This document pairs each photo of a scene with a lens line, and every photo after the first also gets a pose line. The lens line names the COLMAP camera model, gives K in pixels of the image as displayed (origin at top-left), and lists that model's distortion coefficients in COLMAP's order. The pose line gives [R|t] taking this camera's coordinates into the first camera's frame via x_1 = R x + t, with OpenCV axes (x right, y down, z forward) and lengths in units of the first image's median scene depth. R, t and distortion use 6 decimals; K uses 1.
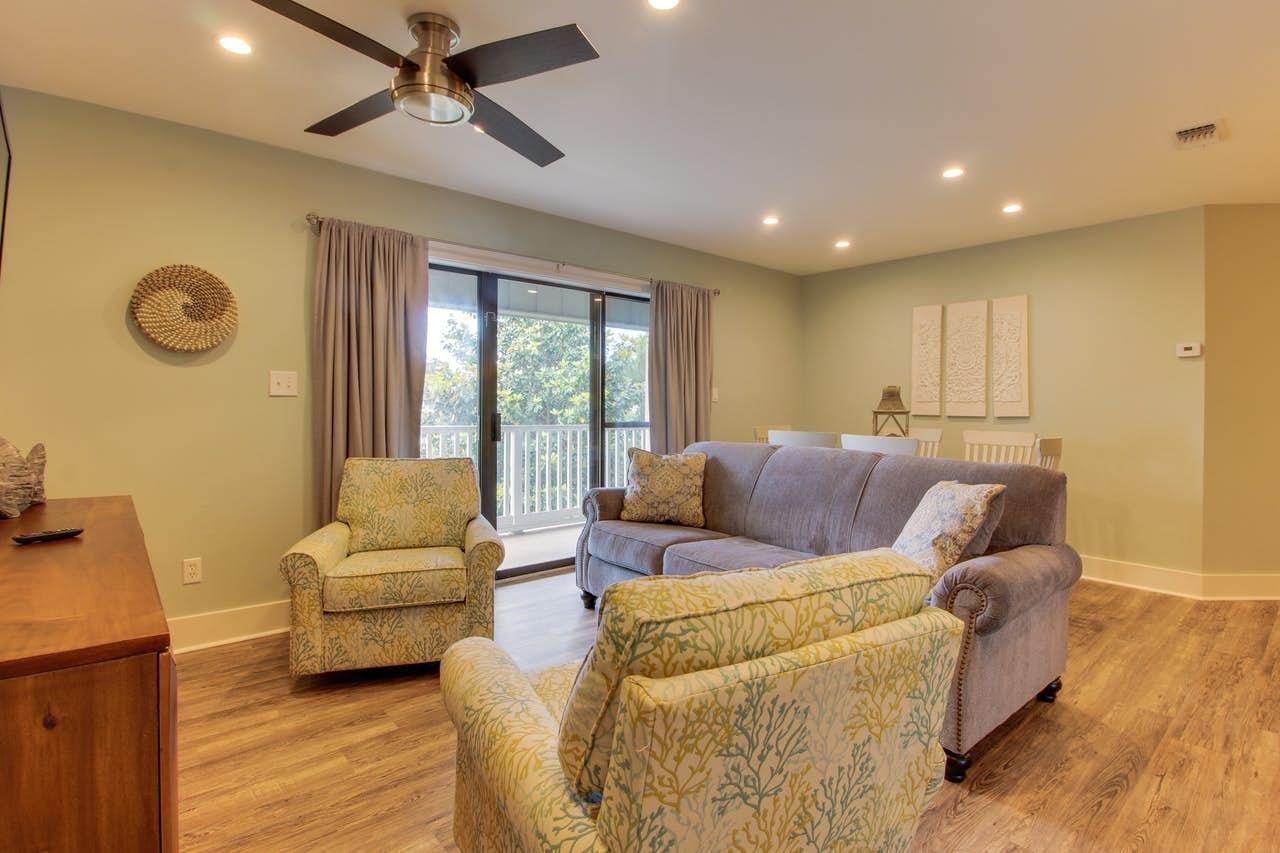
lens RADIAL K [[613.3, 0, 641.7], [0, 613.3, 412.5], [0, 0, 1]] dist [-0.001419, -0.000082]
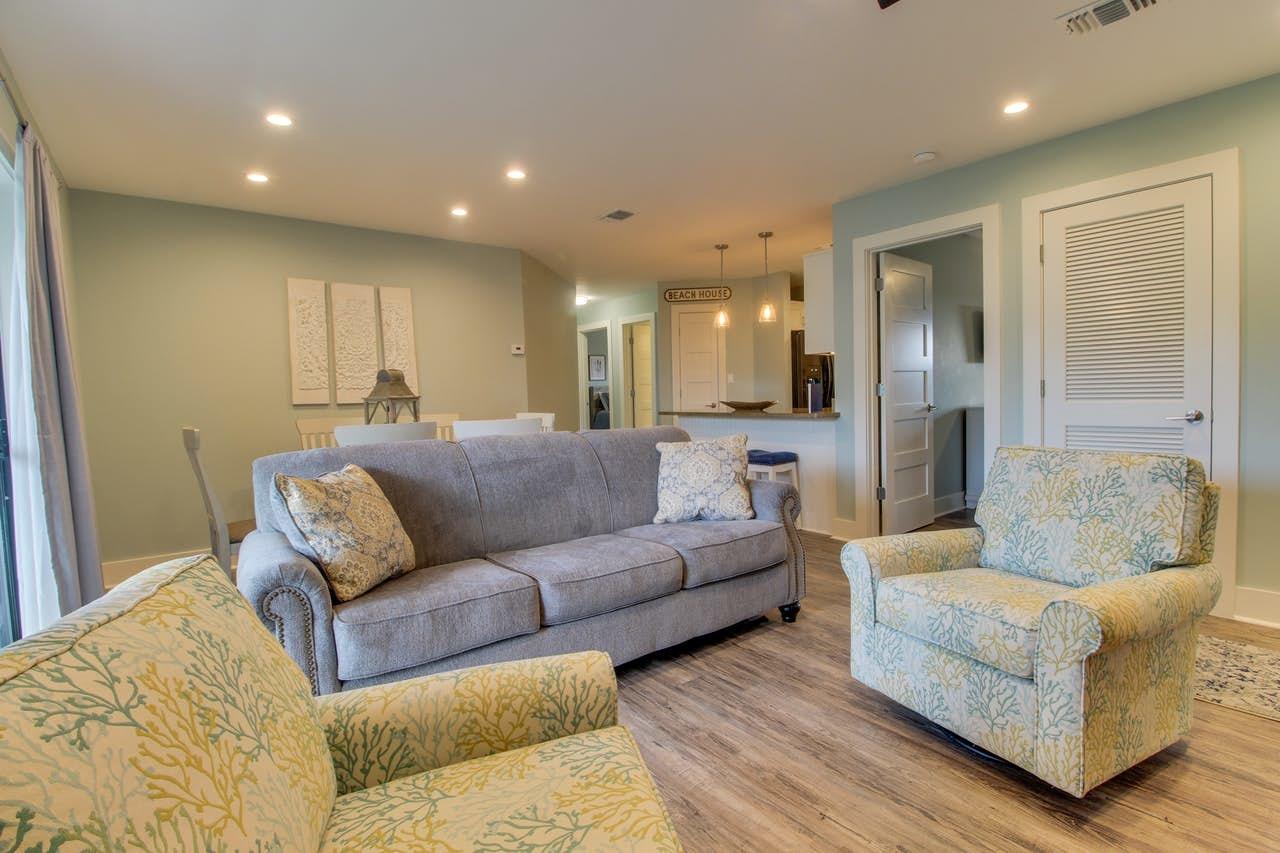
lens RADIAL K [[613.3, 0, 641.7], [0, 613.3, 412.5], [0, 0, 1]] dist [-0.001419, -0.000082]
pose [[0.037081, -0.044476, 0.998322, -0.437893], [0.033729, 0.998496, 0.043231, -0.006497], [-0.998743, 0.032070, 0.038526, 0.548938]]
